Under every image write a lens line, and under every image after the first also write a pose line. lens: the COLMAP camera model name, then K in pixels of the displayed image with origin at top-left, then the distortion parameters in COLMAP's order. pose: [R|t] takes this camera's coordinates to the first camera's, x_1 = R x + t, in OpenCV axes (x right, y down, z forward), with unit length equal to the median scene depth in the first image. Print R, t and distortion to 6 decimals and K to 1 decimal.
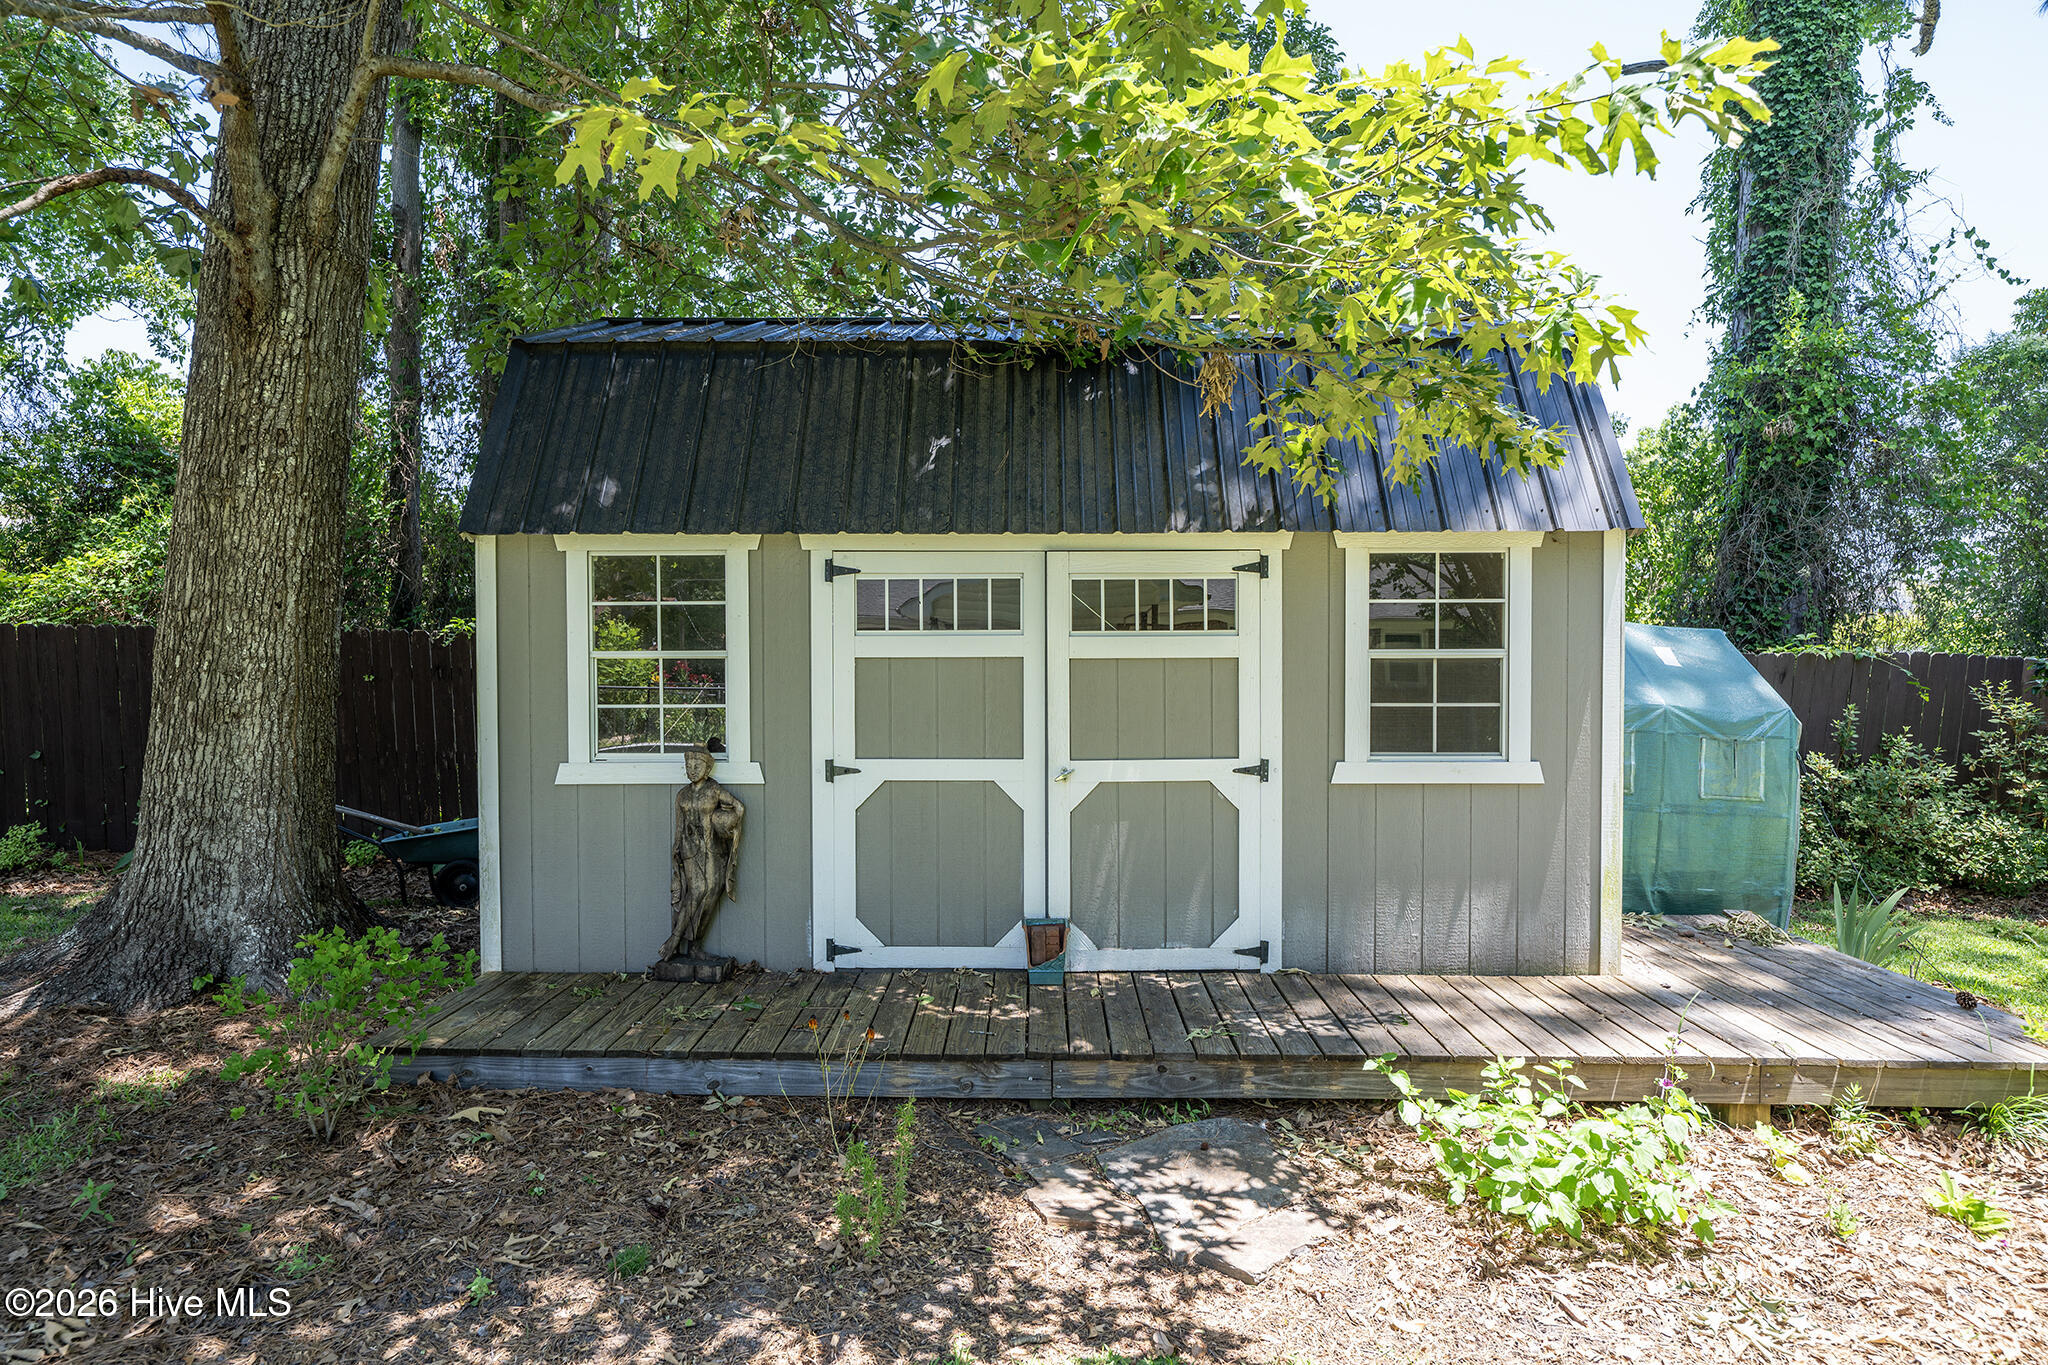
lens RADIAL K [[1057.2, 0, 1023.1], [0, 1057.2, 681.0], [0, 0, 1]] dist [0.001056, 0.000475]
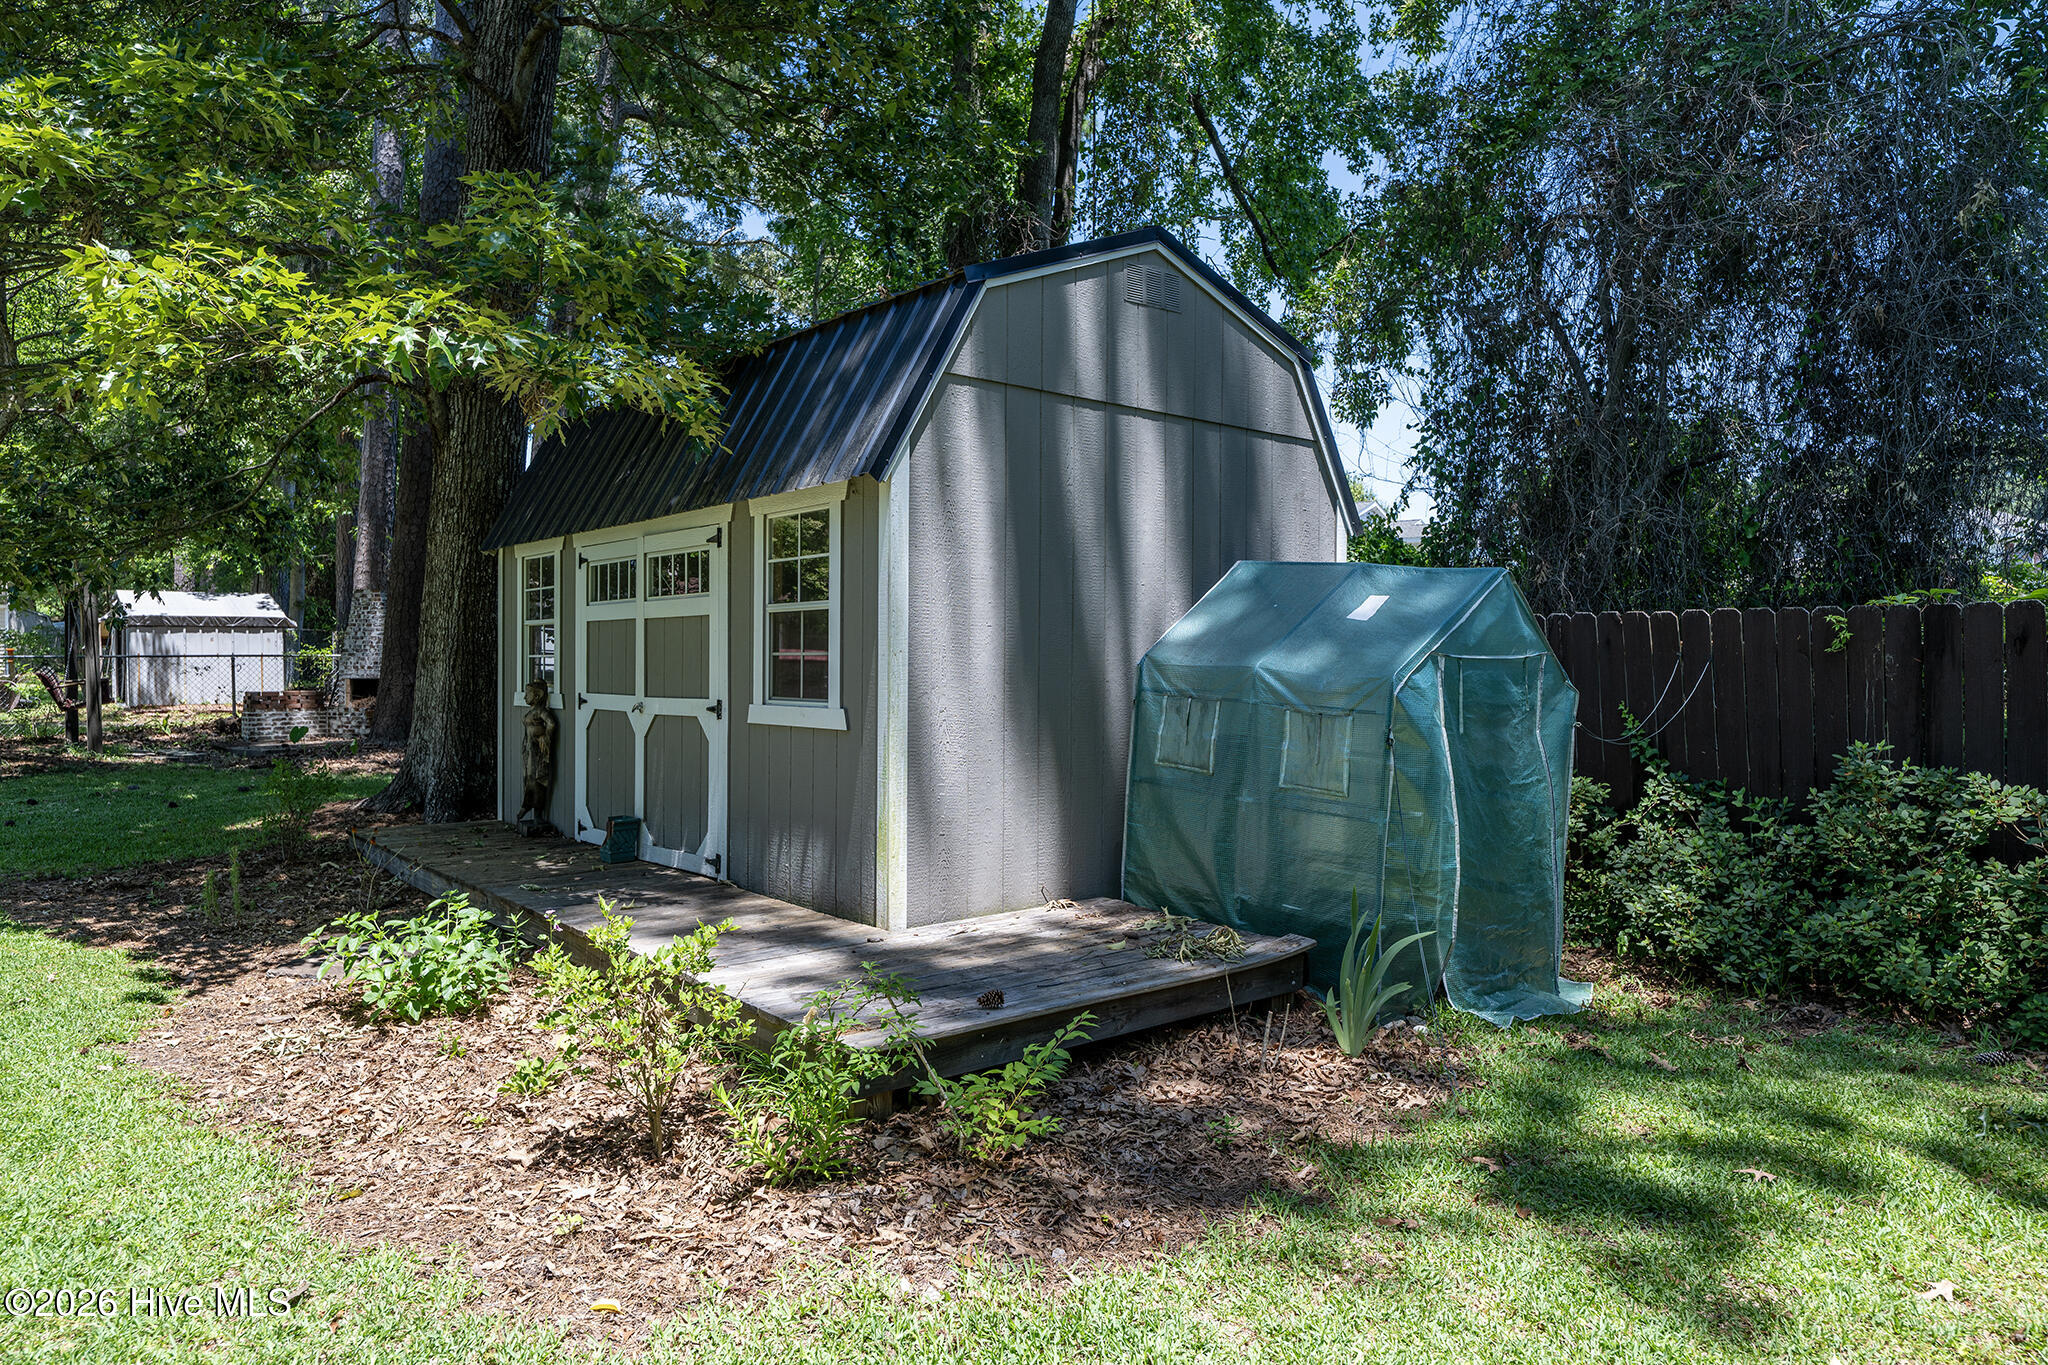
lens RADIAL K [[1326.2, 0, 1023.8], [0, 1326.2, 673.6], [0, 0, 1]] dist [-0.011855, -0.002382]
pose [[0.646735, 0.009077, -0.762661, 1.574465], [-0.018756, 0.999816, -0.004006, 0.044186], [0.762484, 0.016896, 0.646786, 0.302778]]
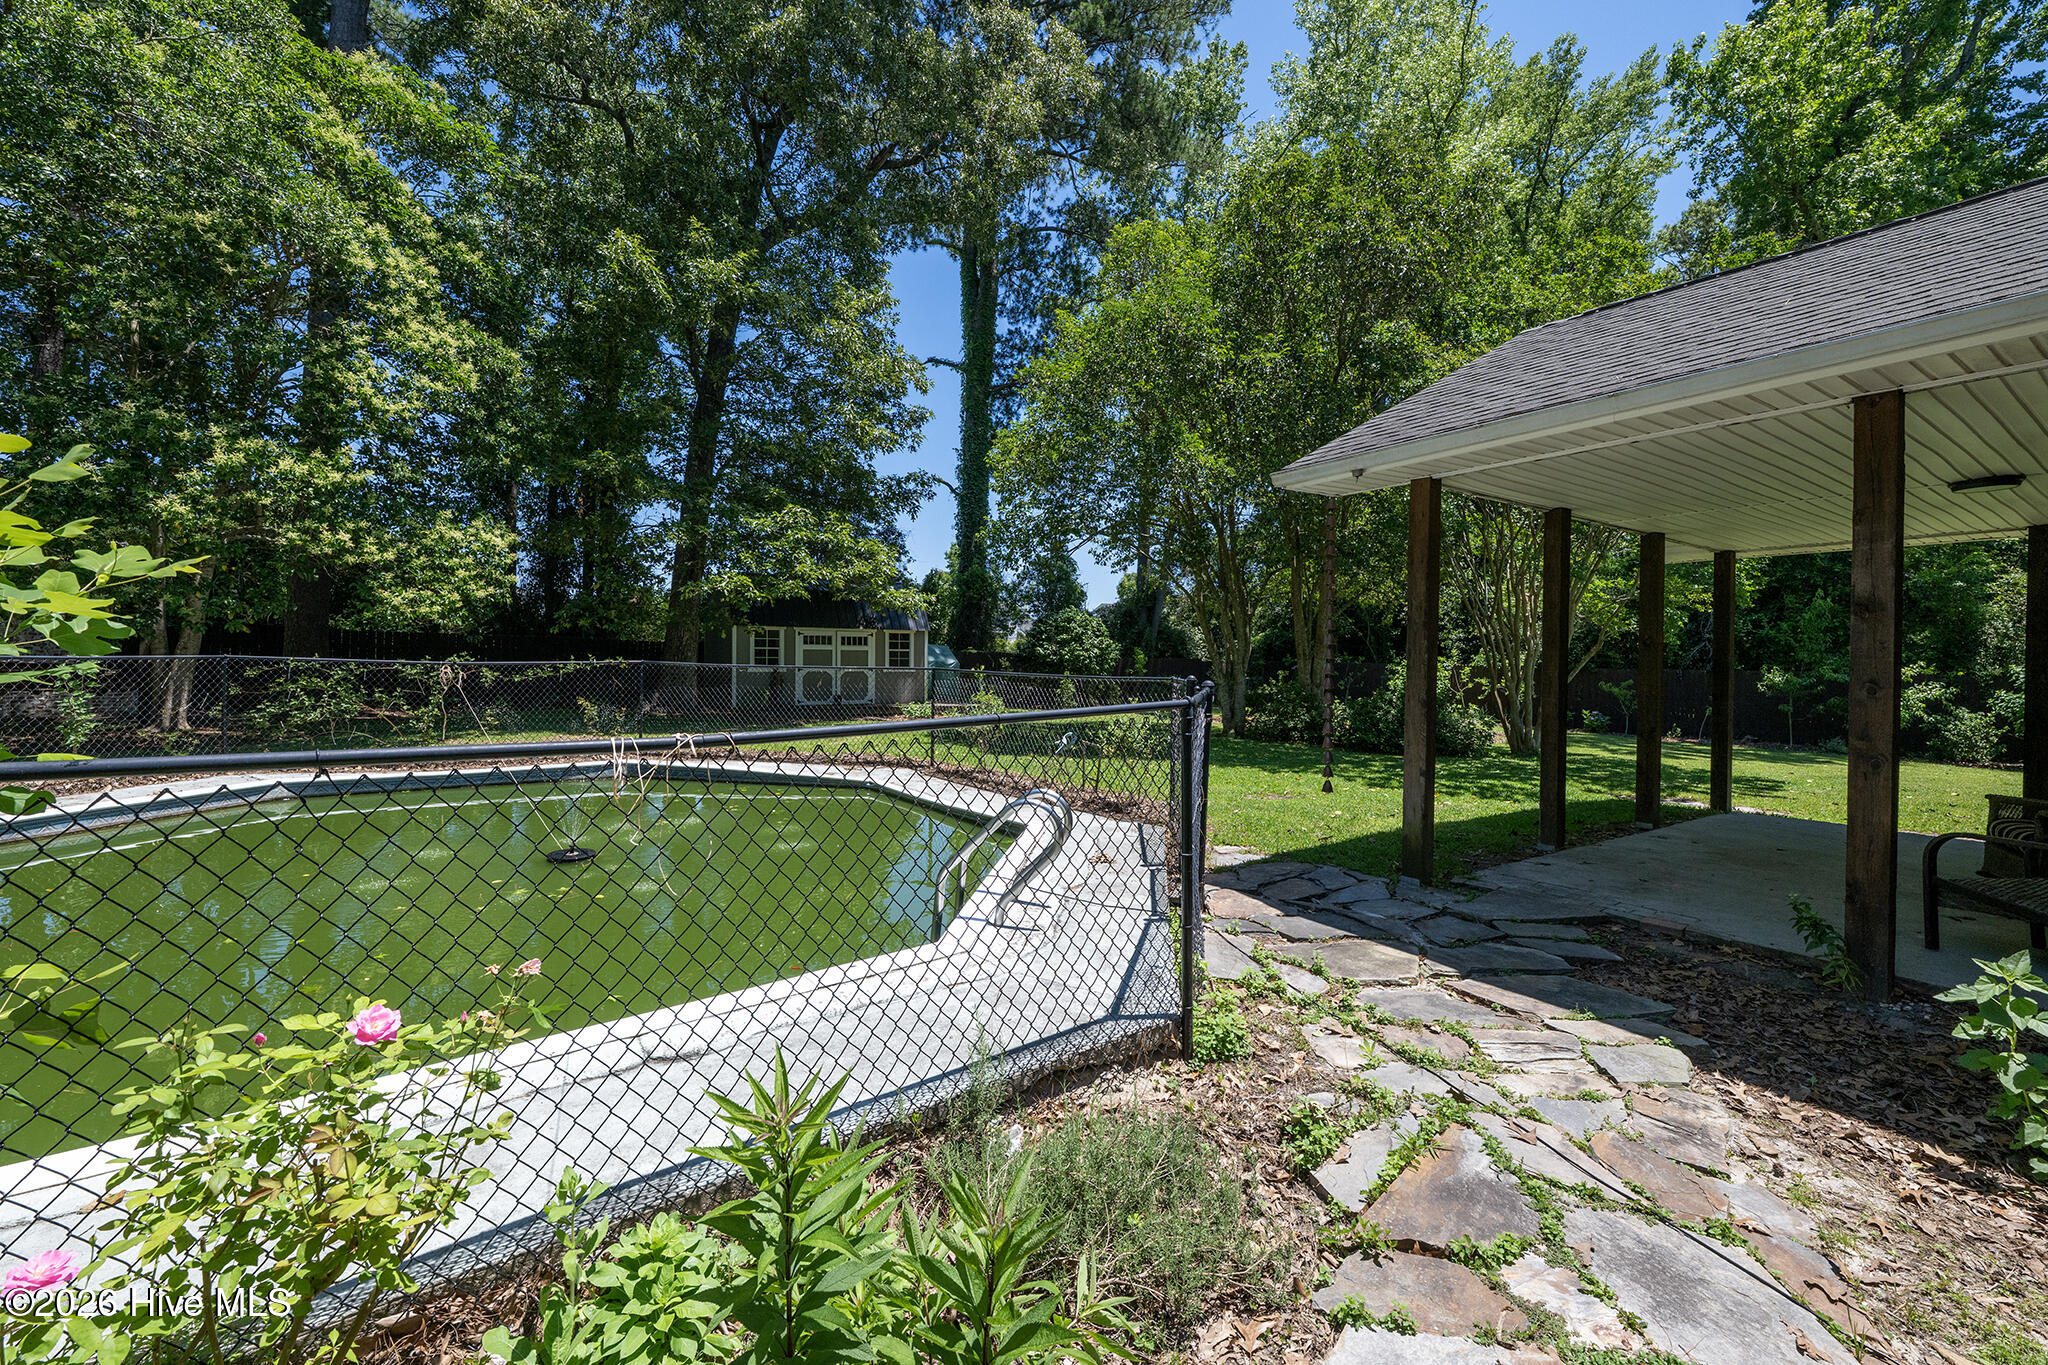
lens RADIAL K [[835.6, 0, 1031.6], [0, 835.6, 682.9], [0, 0, 1]] dist [0.002204, -0.000457]
pose [[0.838301, -0.009317, 0.545127, -1.557440], [0.001968, 0.999899, 0.014063, 0.096354], [-0.545203, -0.010717, 0.838235, -3.362154]]
